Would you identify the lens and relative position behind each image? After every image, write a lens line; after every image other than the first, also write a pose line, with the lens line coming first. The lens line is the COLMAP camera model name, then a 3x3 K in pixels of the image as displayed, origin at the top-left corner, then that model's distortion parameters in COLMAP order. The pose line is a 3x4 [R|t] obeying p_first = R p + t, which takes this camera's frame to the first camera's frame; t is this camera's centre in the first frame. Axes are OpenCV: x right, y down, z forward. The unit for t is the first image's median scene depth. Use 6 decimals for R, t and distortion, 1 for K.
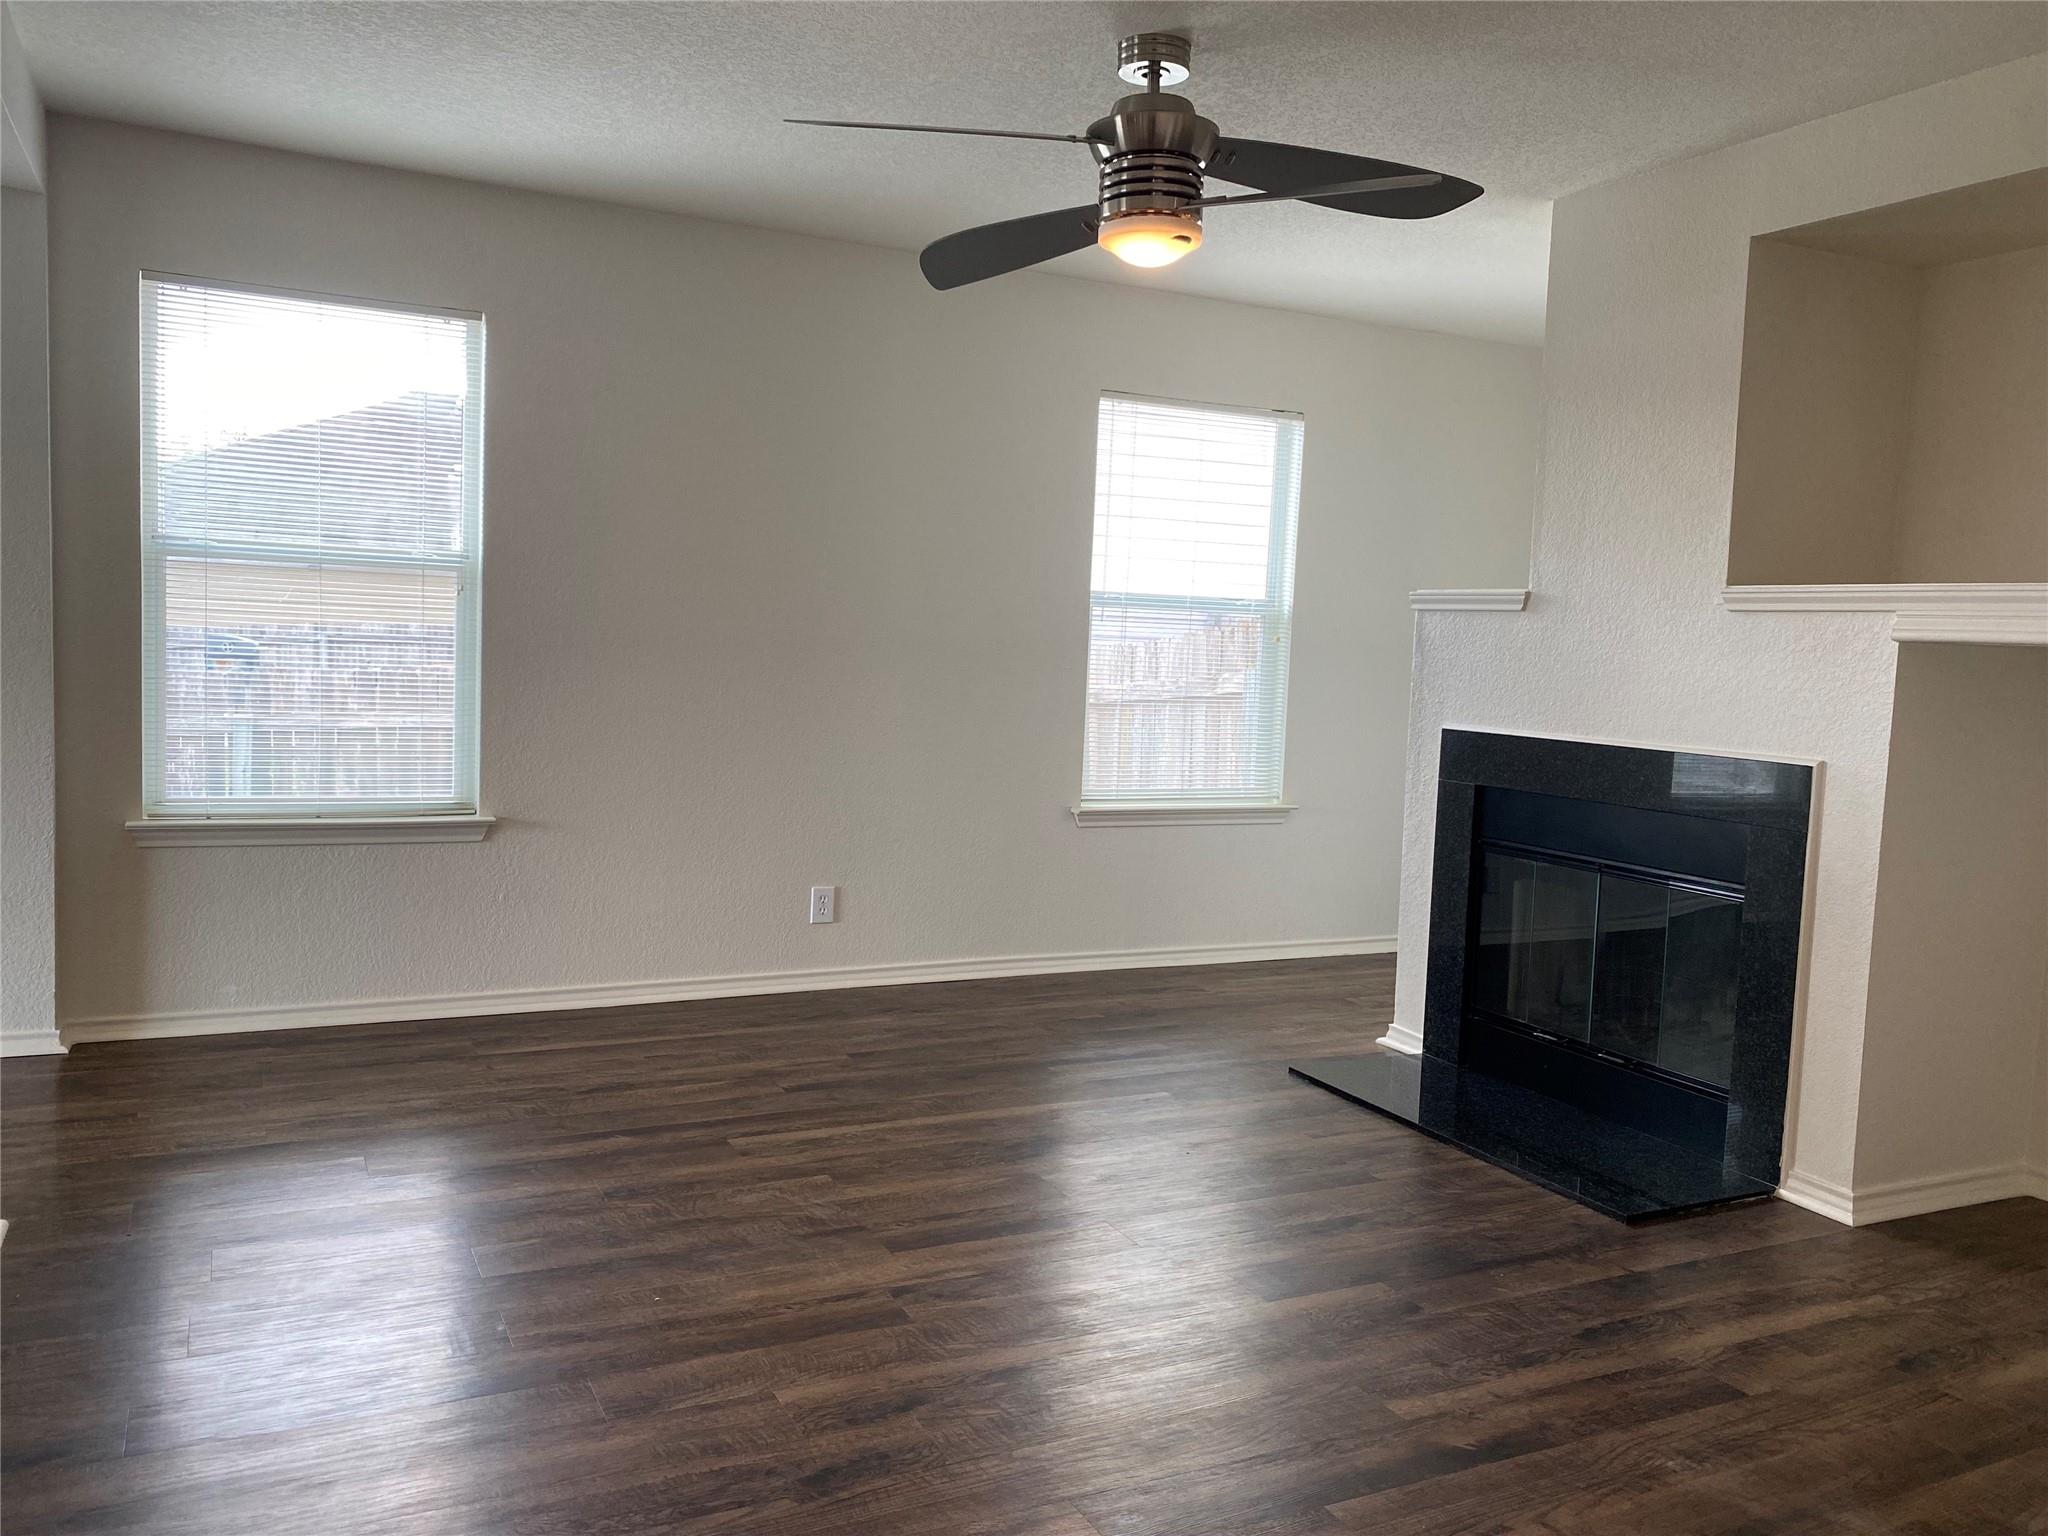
lens RADIAL K [[1582.1, 0, 1033.4], [0, 1582.1, 756.1], [0, 0, 1]] dist [0.045415, -0.060853]
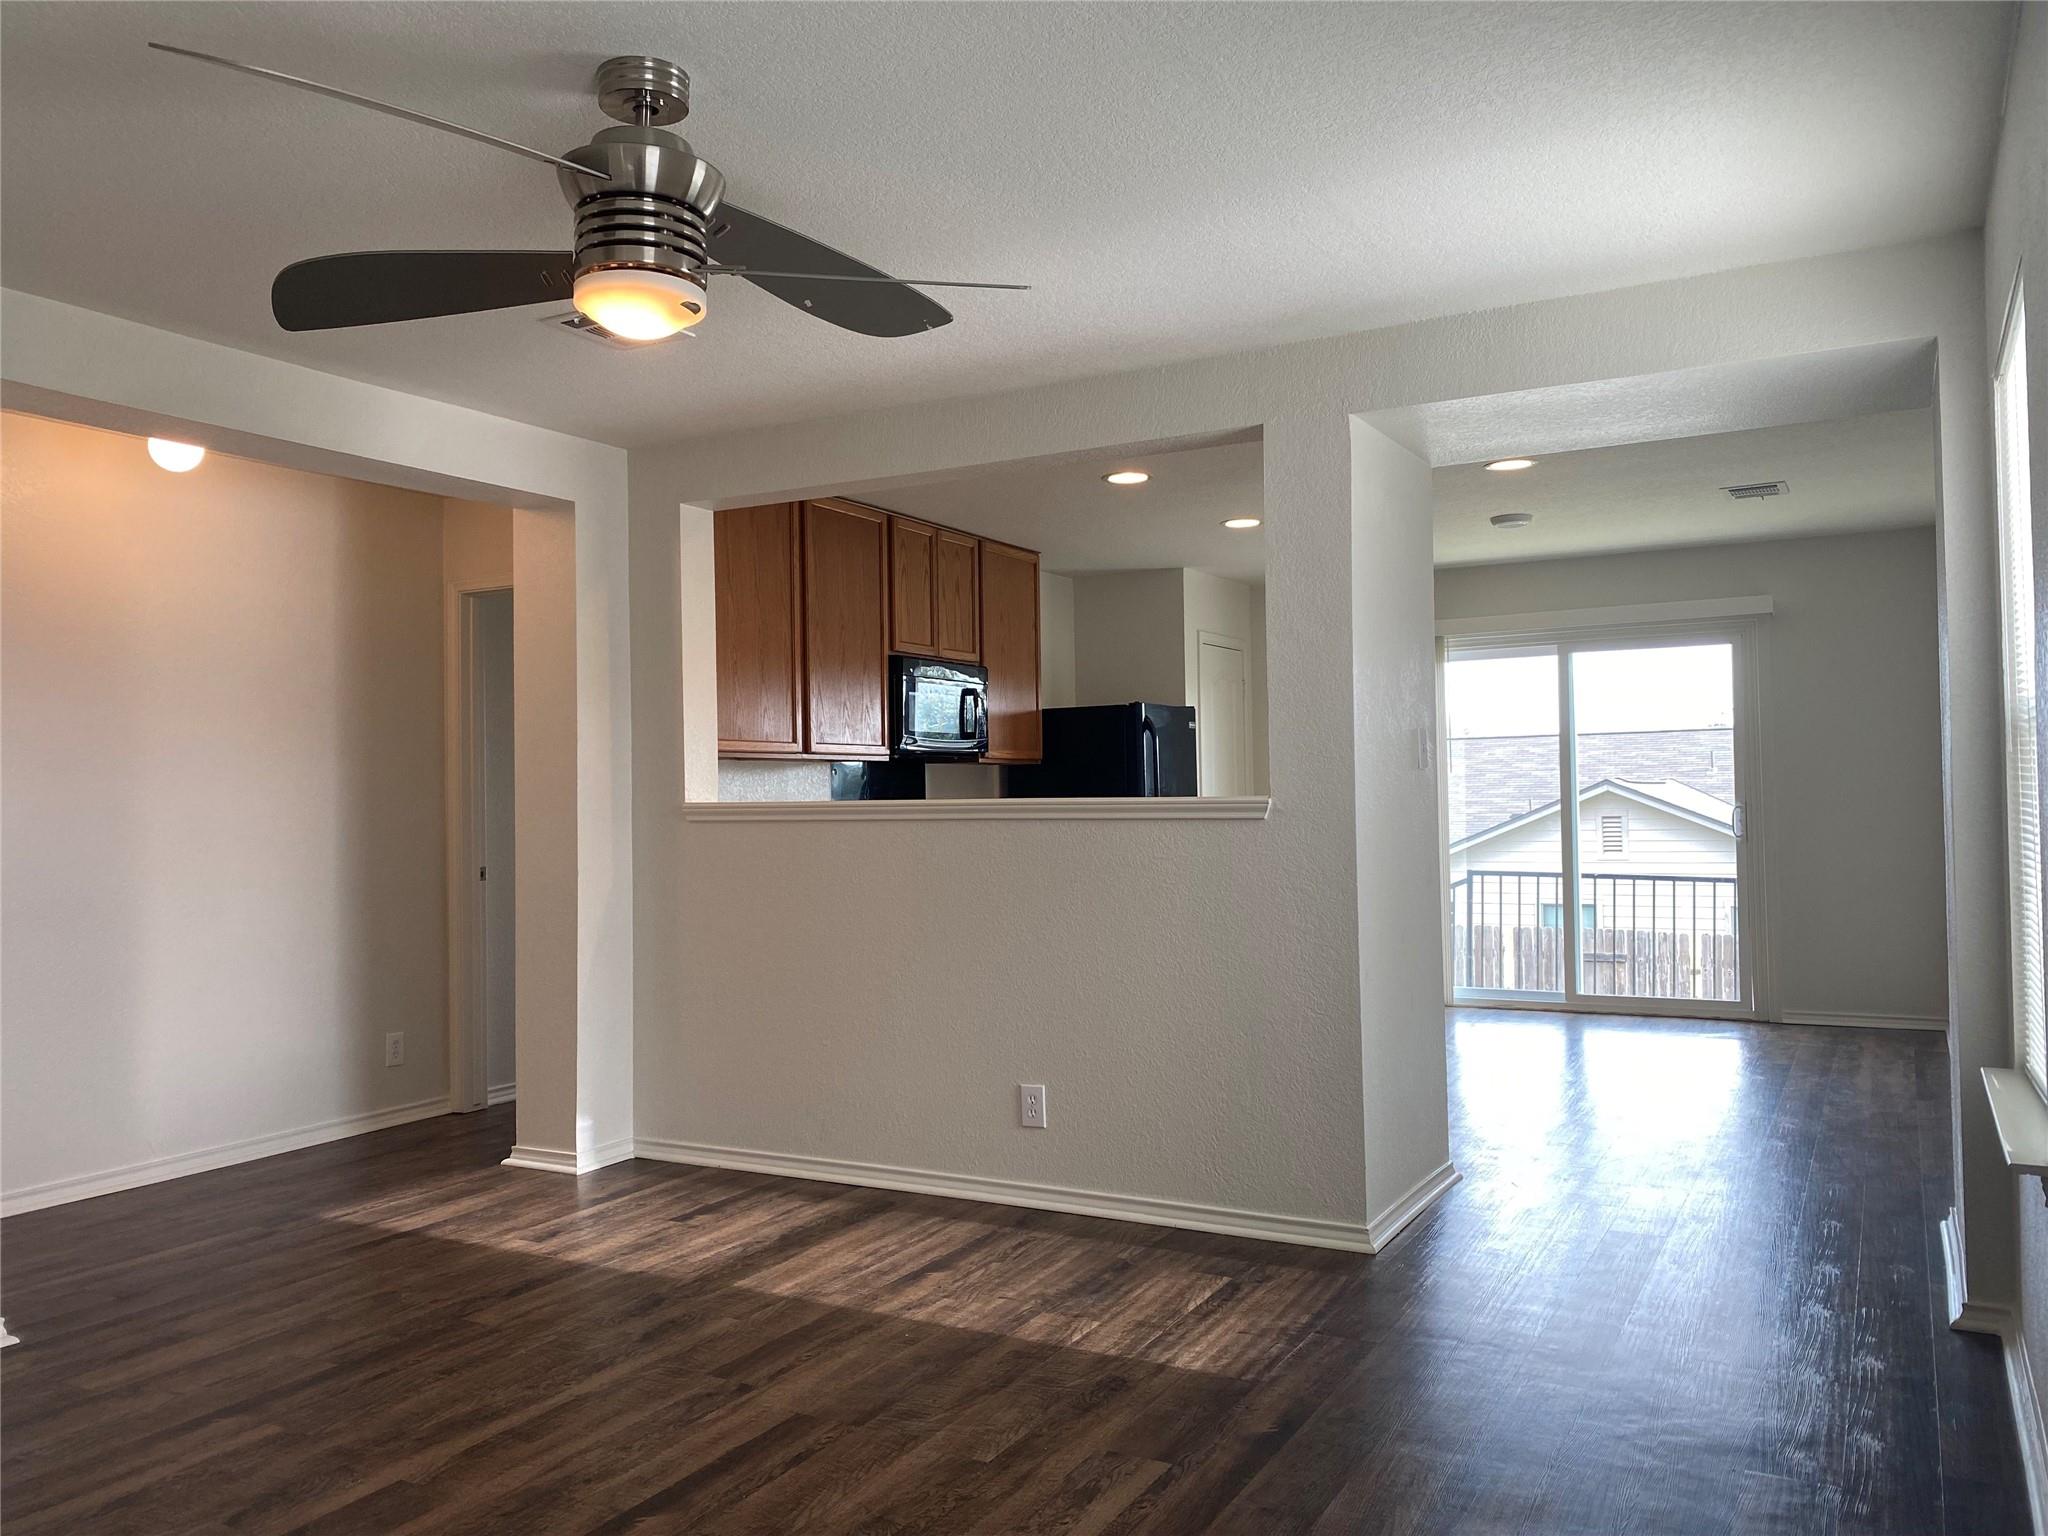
lens RADIAL K [[1566.0, 0, 1024.0], [0, 1566.0, 768.0], [0, 0, 1]] dist [-0.005669, -0.002415]
pose [[-0.829792, -0.039059, -0.556705, 0.320249], [-0.060450, 0.997969, 0.020085, -0.112305], [0.554790, 0.050319, -0.830468, 1.671894]]
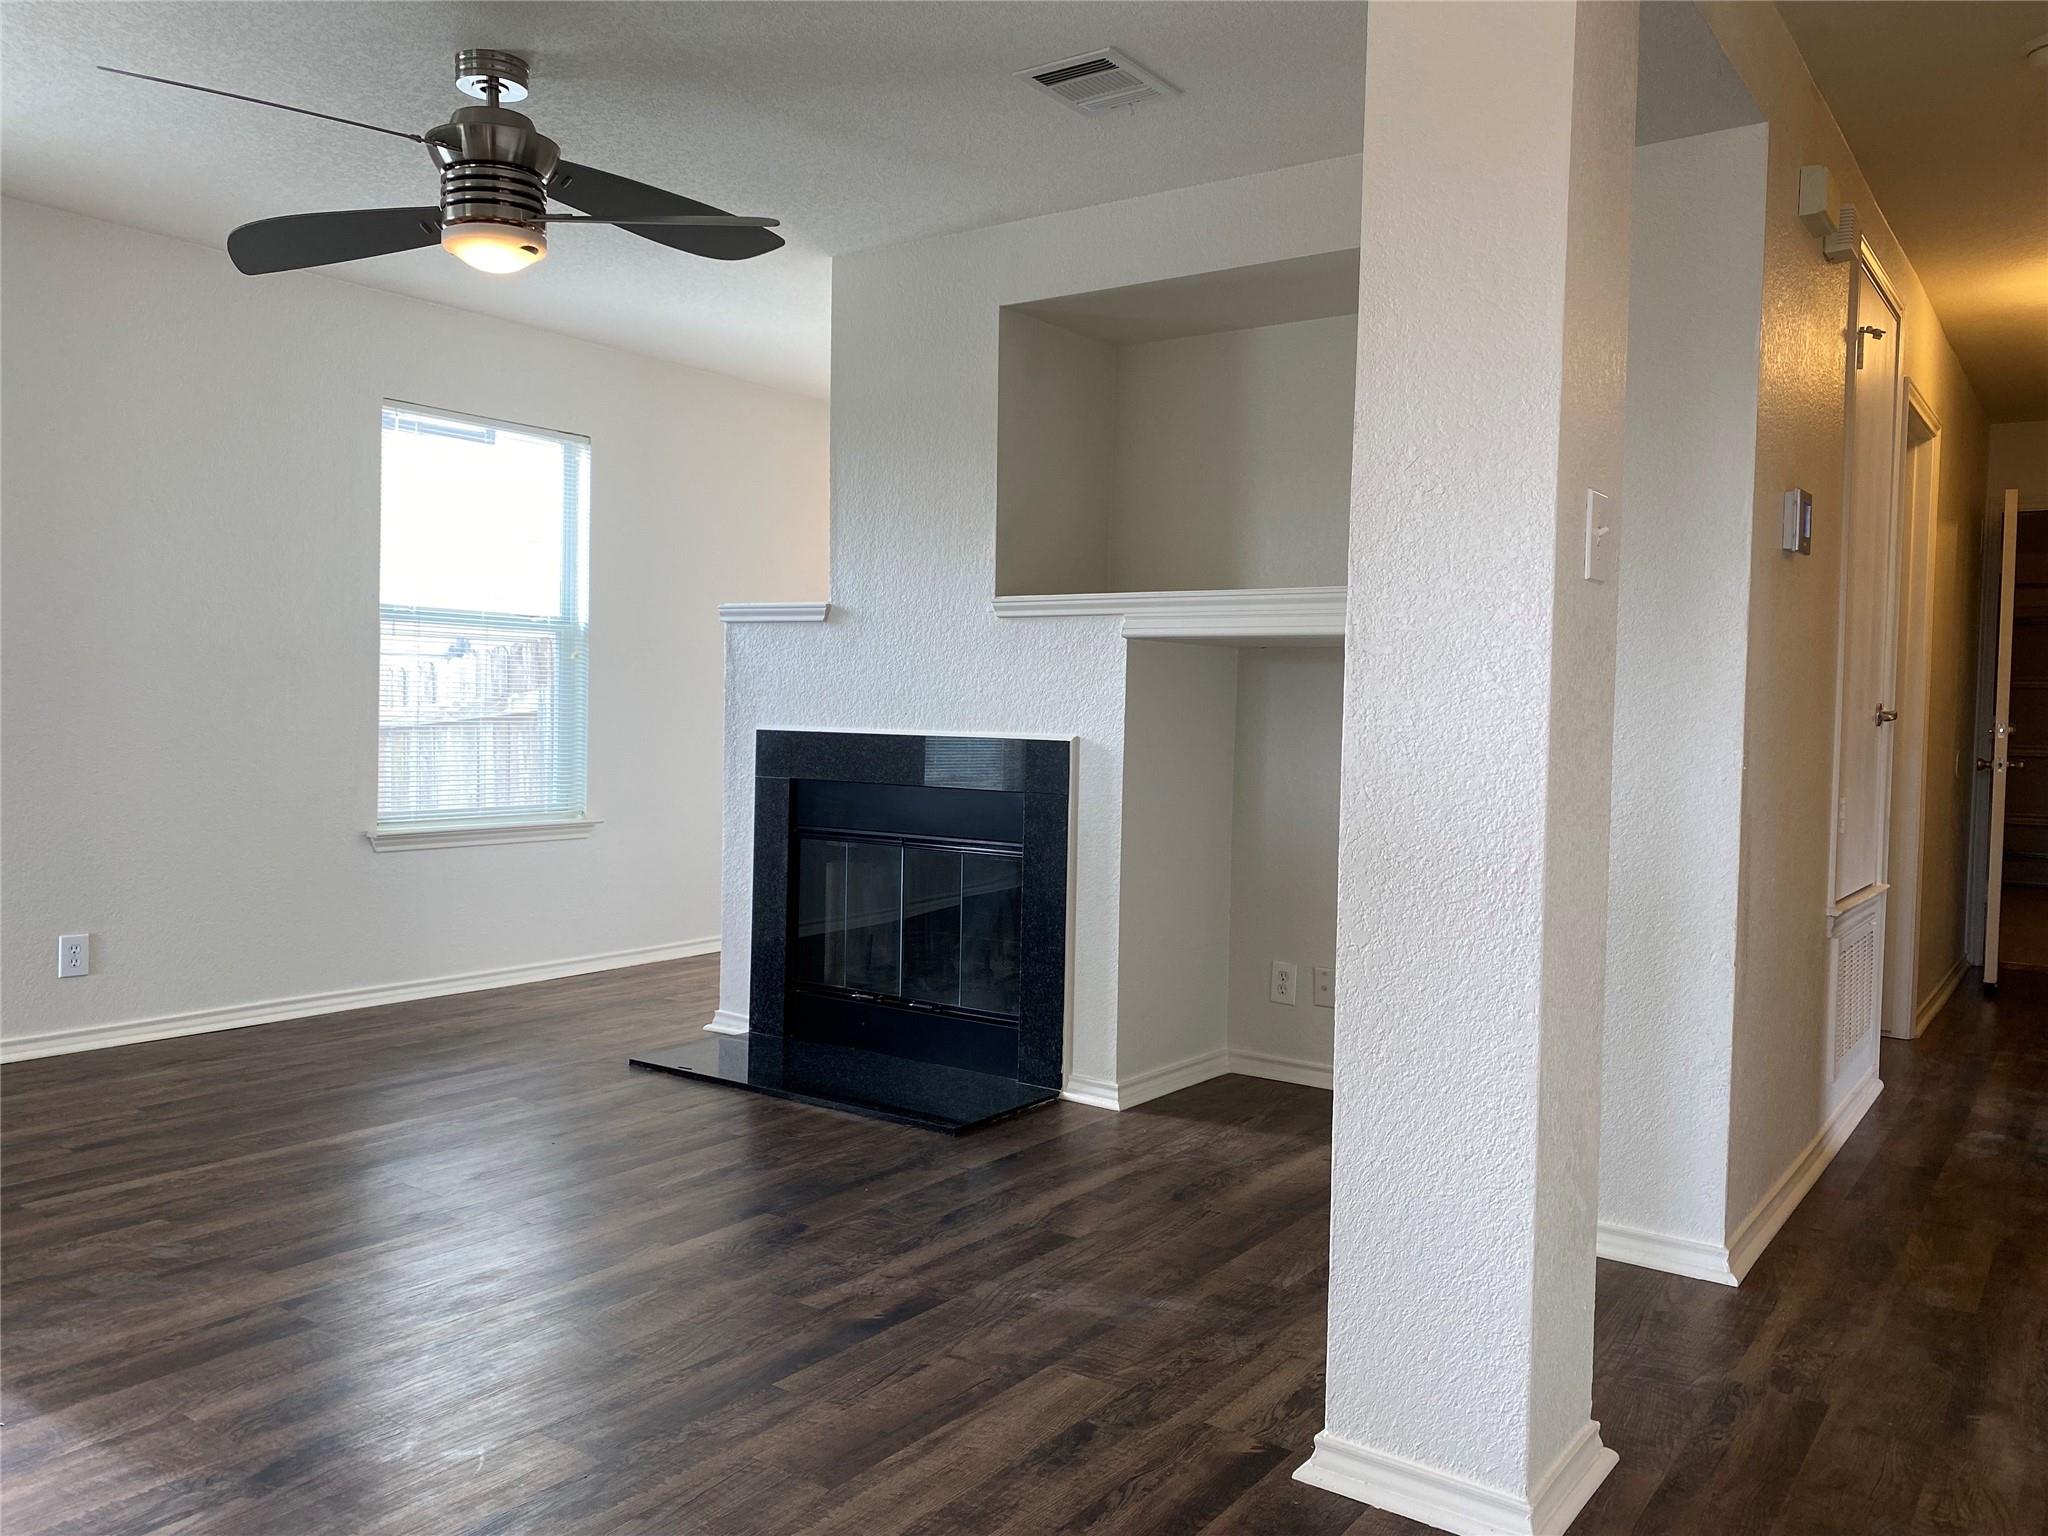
lens RADIAL K [[1564.1, 0, 1028.5], [0, 1564.1, 759.7], [0, 0, 1]] dist [0.060140, -0.086011]
pose [[0.885216, -0.037938, 0.463632, -0.100424], [0.050591, 0.998609, -0.014880, 0.037457], [-0.462422, 0.036627, 0.885903, -0.052604]]
